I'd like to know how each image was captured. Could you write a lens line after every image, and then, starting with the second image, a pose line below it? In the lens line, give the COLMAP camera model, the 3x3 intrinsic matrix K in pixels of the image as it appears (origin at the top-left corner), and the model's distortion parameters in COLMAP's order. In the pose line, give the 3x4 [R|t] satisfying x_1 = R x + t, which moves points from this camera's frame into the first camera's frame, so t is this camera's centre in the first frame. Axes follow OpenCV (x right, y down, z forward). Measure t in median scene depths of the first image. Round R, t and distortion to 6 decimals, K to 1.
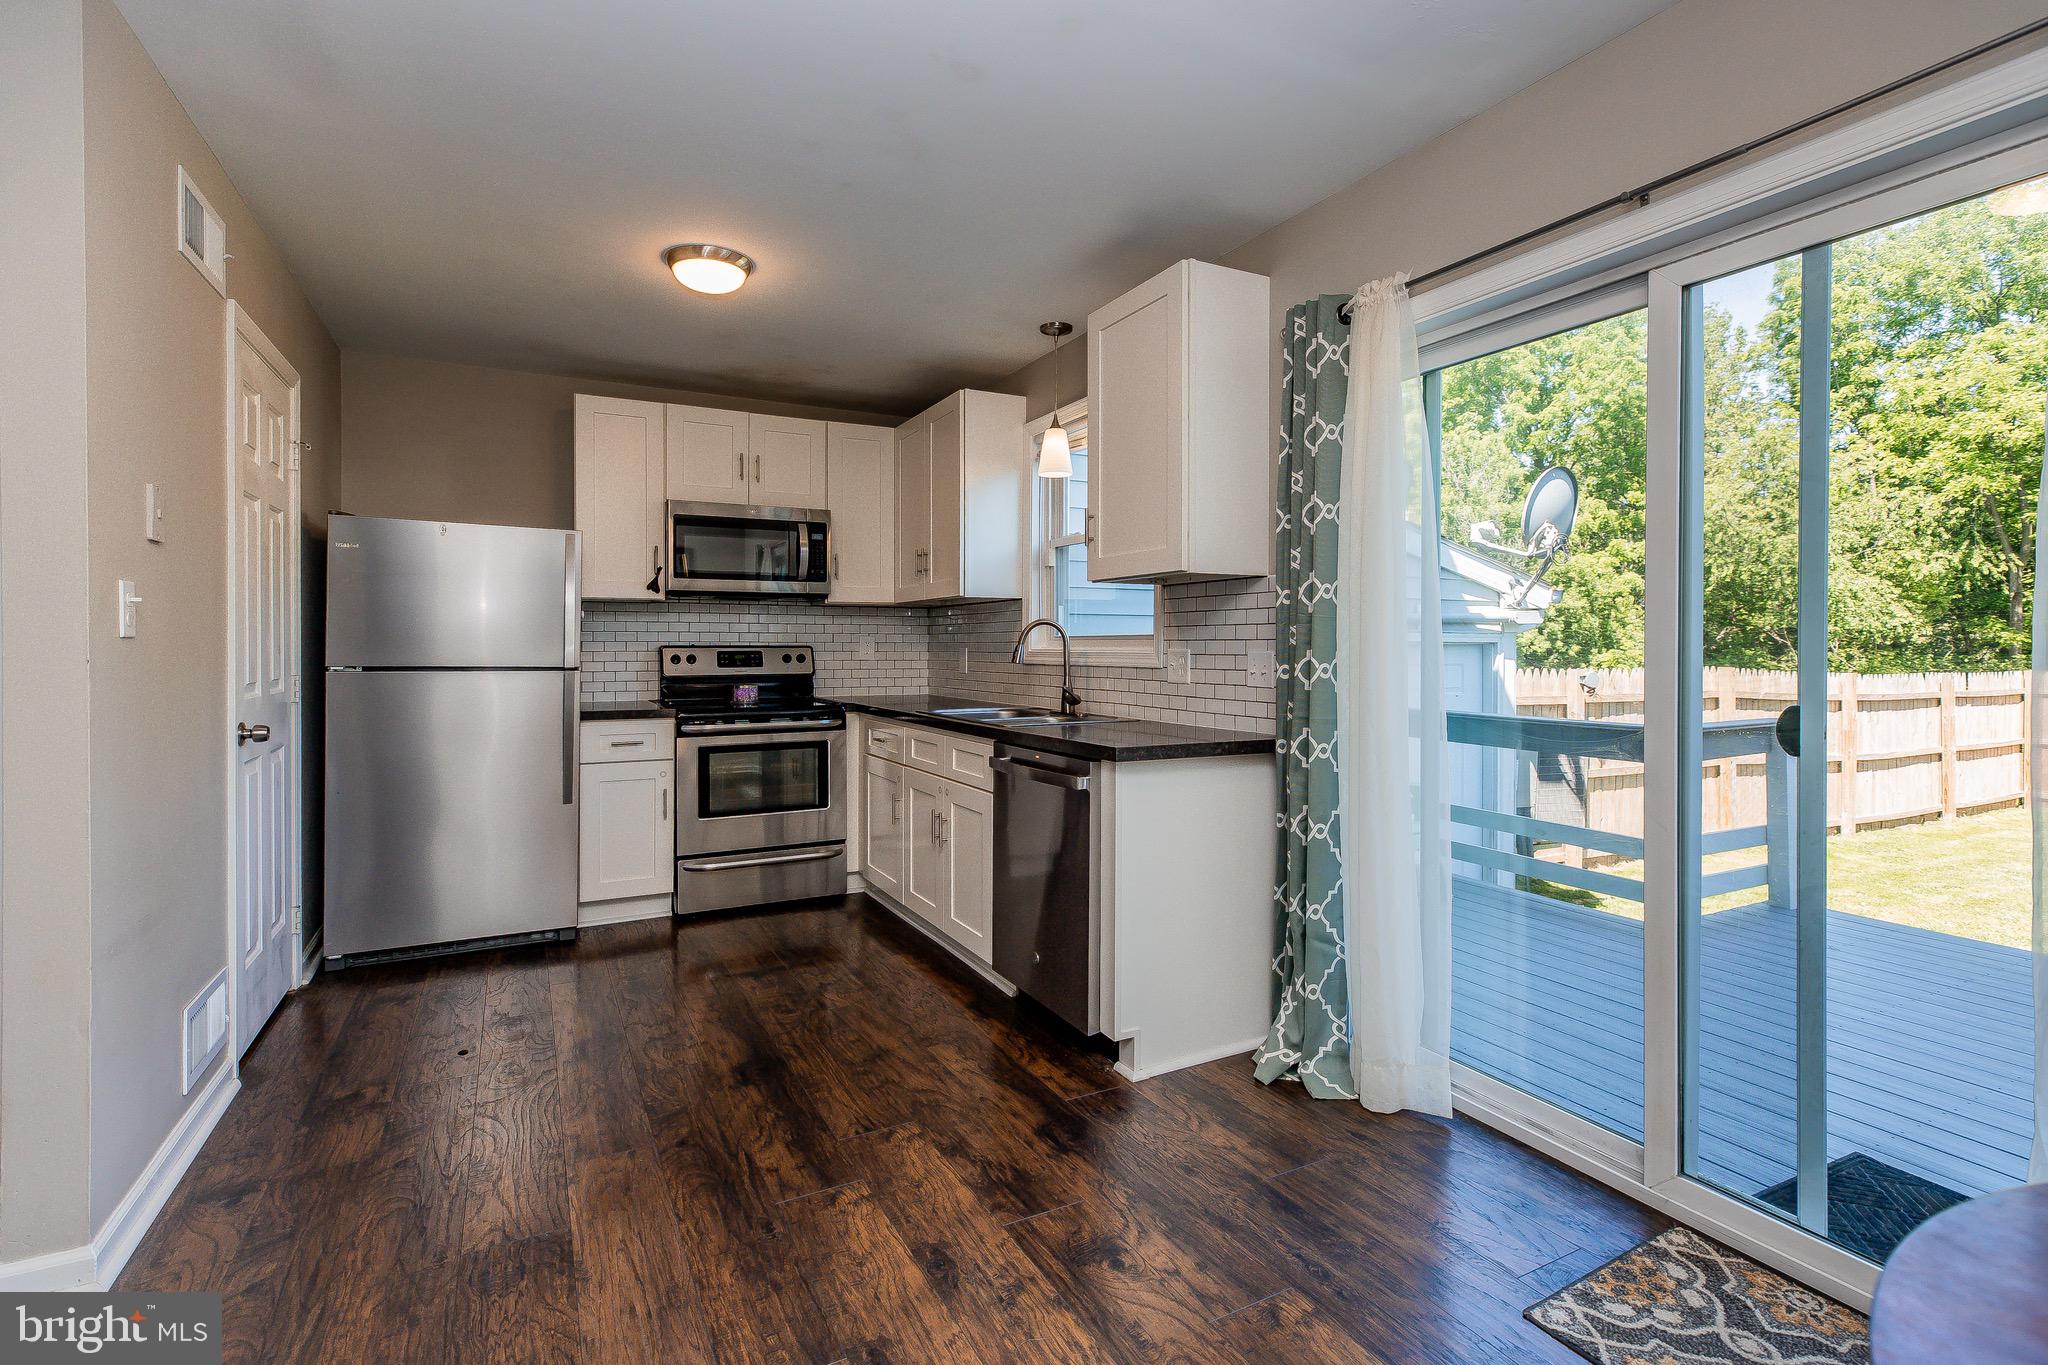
lens RADIAL K [[945.4, 0, 1004.3], [0, 945.4, 652.8], [0, 0, 1]] dist [0.004250, 0.000852]
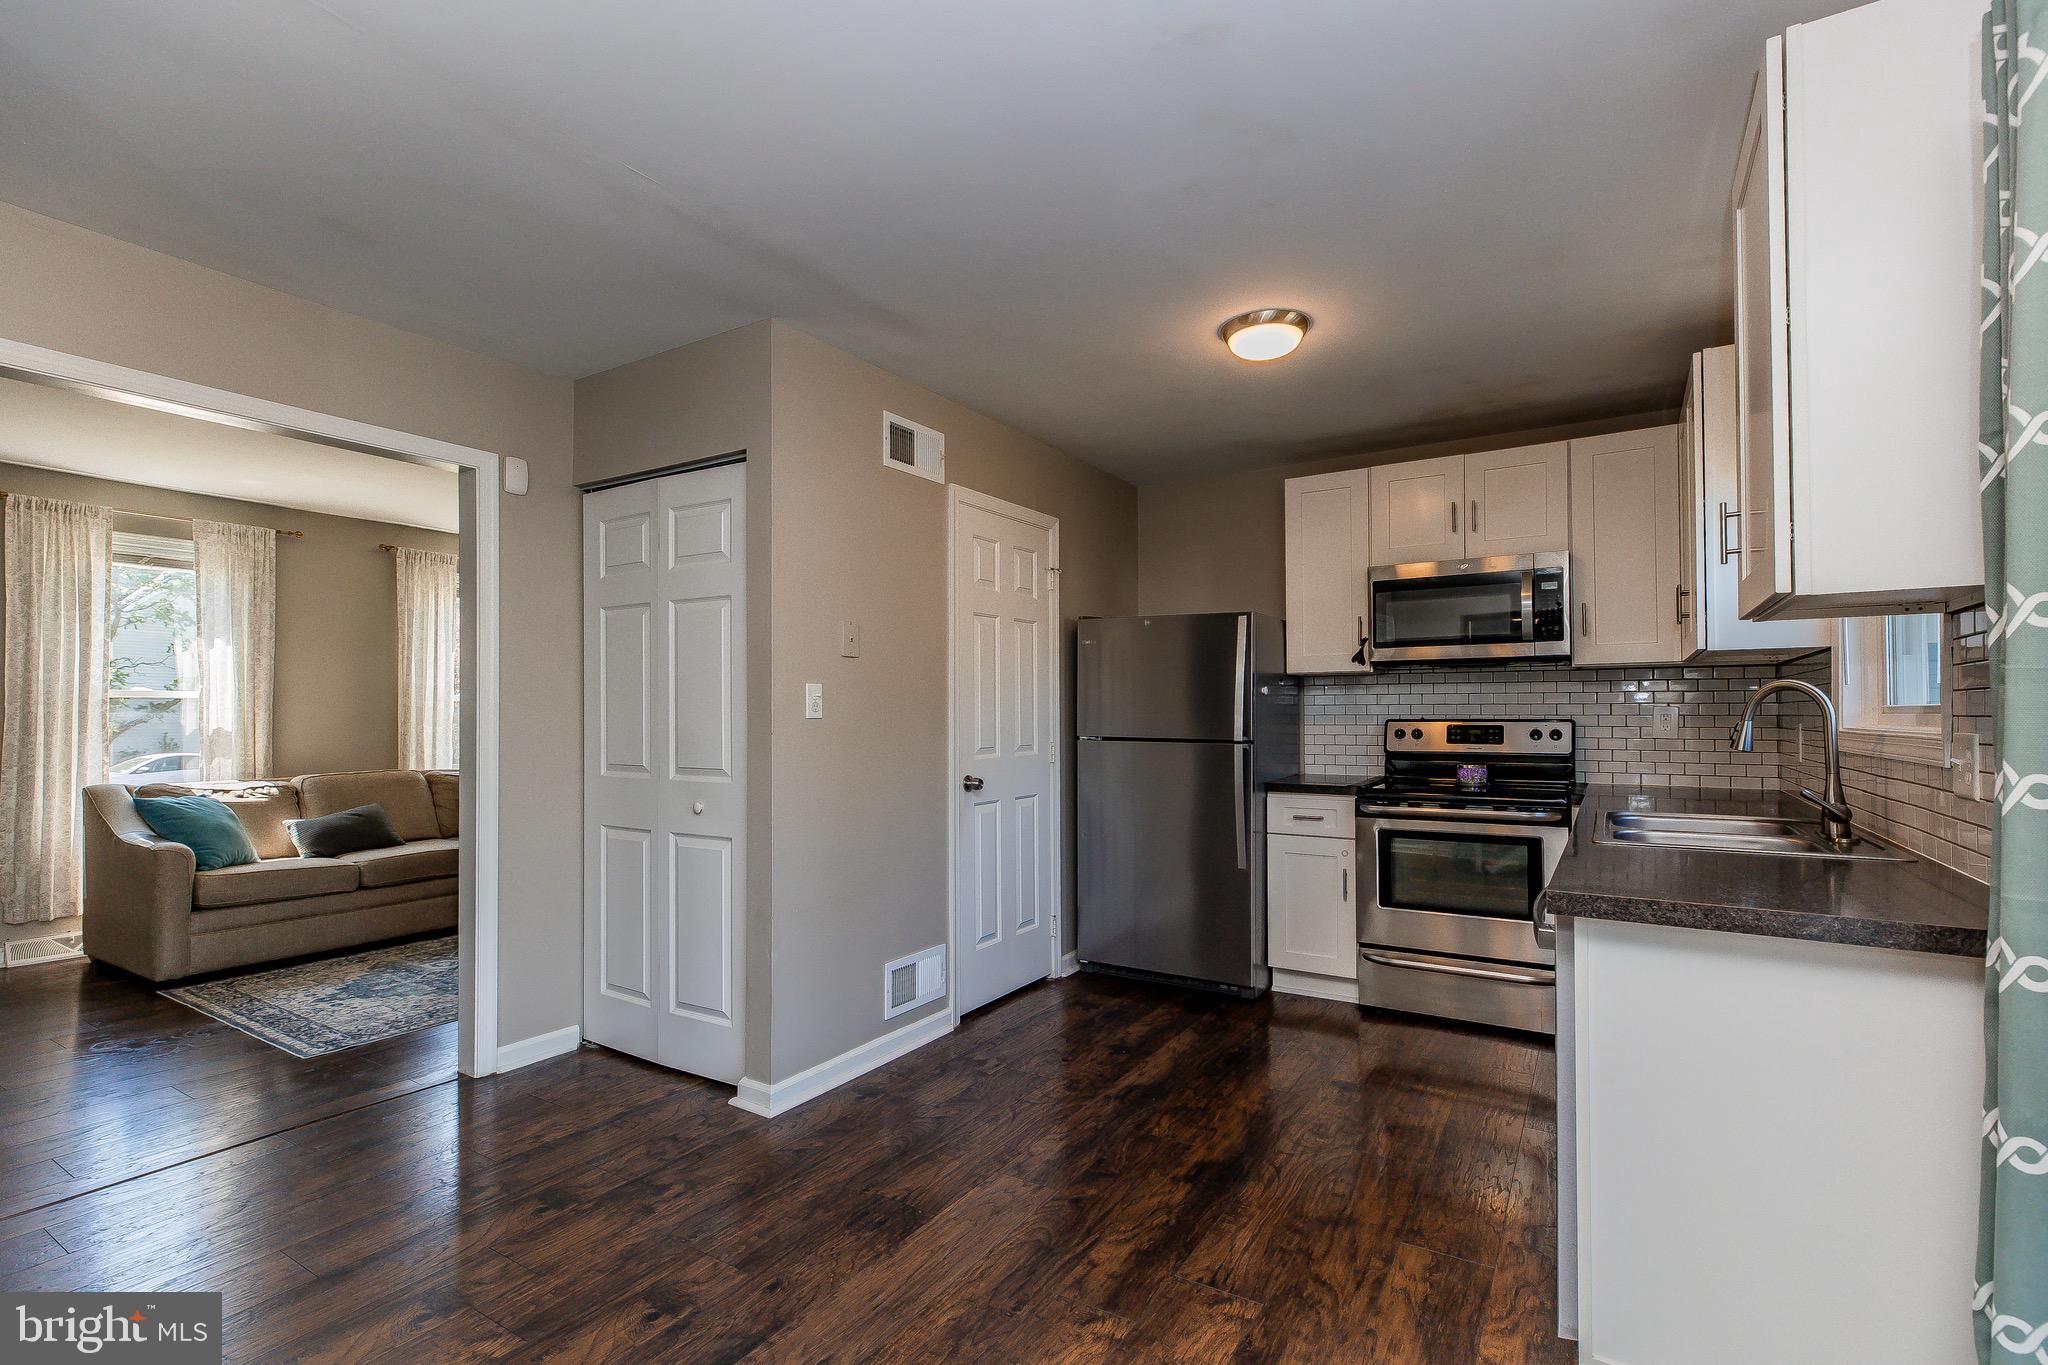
lens RADIAL K [[945.4, 0, 1032.8], [0, 945.4, 695.6], [0, 0, 1]] dist [0.004250, 0.000852]
pose [[0.513733, -0.015910, -0.857803, 0.314235], [-0.004017, 0.999772, -0.020949, -0.011262], [0.857941, 0.014208, 0.513552, 0.239242]]
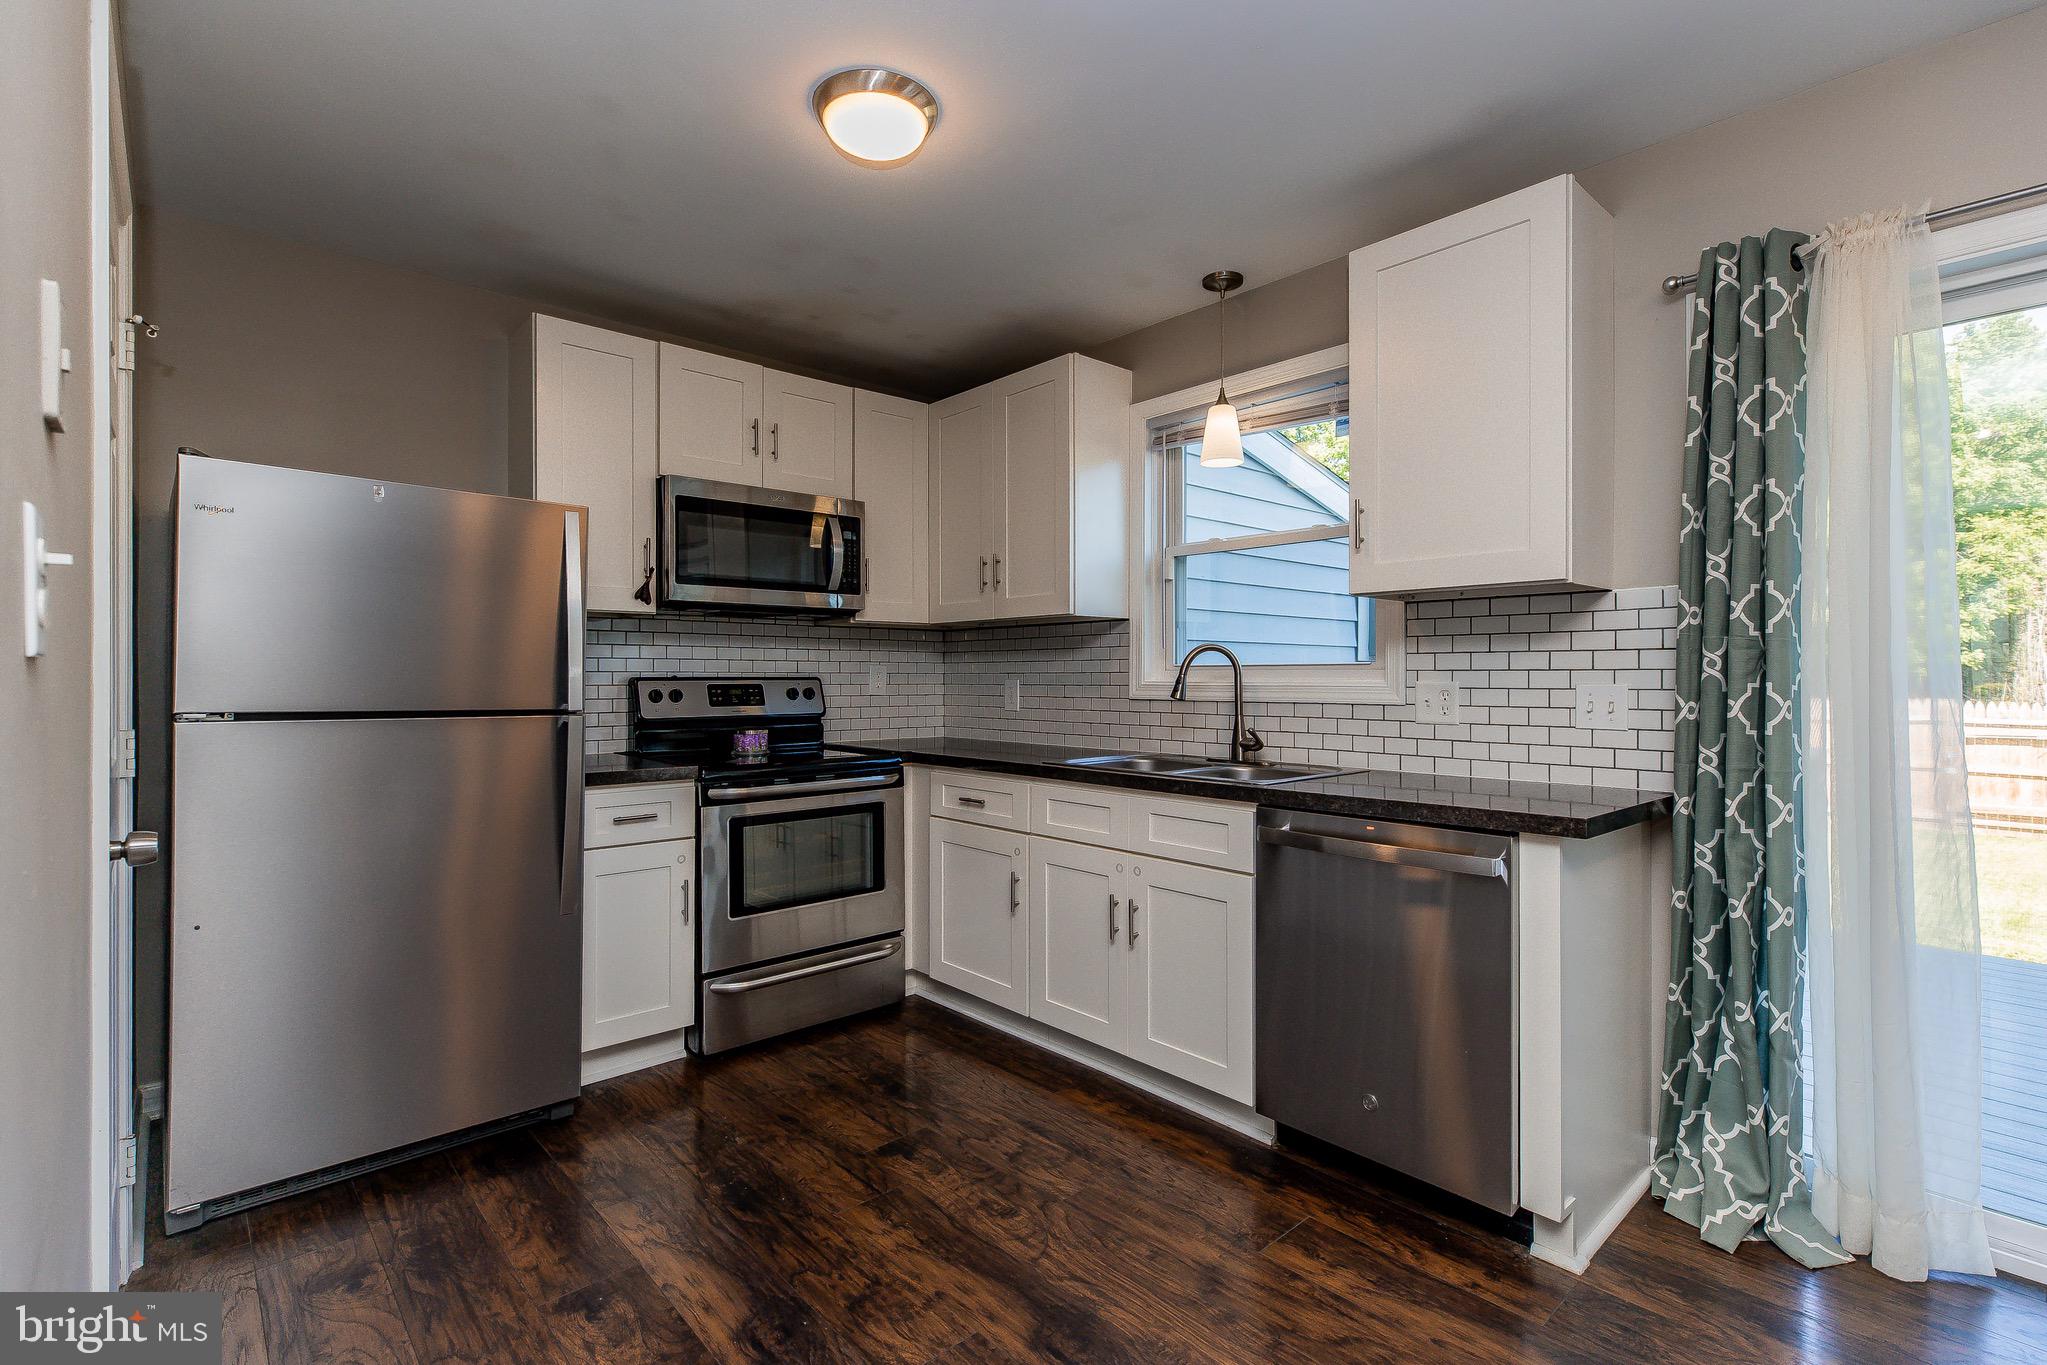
lens RADIAL K [[944.9, 0, 995.9], [0, 944.9, 677.3], [0, 0, 1]] dist [0.004250, 0.000852]
pose [[0.968803, -0.000597, 0.247831, -0.318406], [0.002422, 0.999972, -0.007061, -0.001982], [-0.247820, 0.007441, 0.968778, 0.264548]]
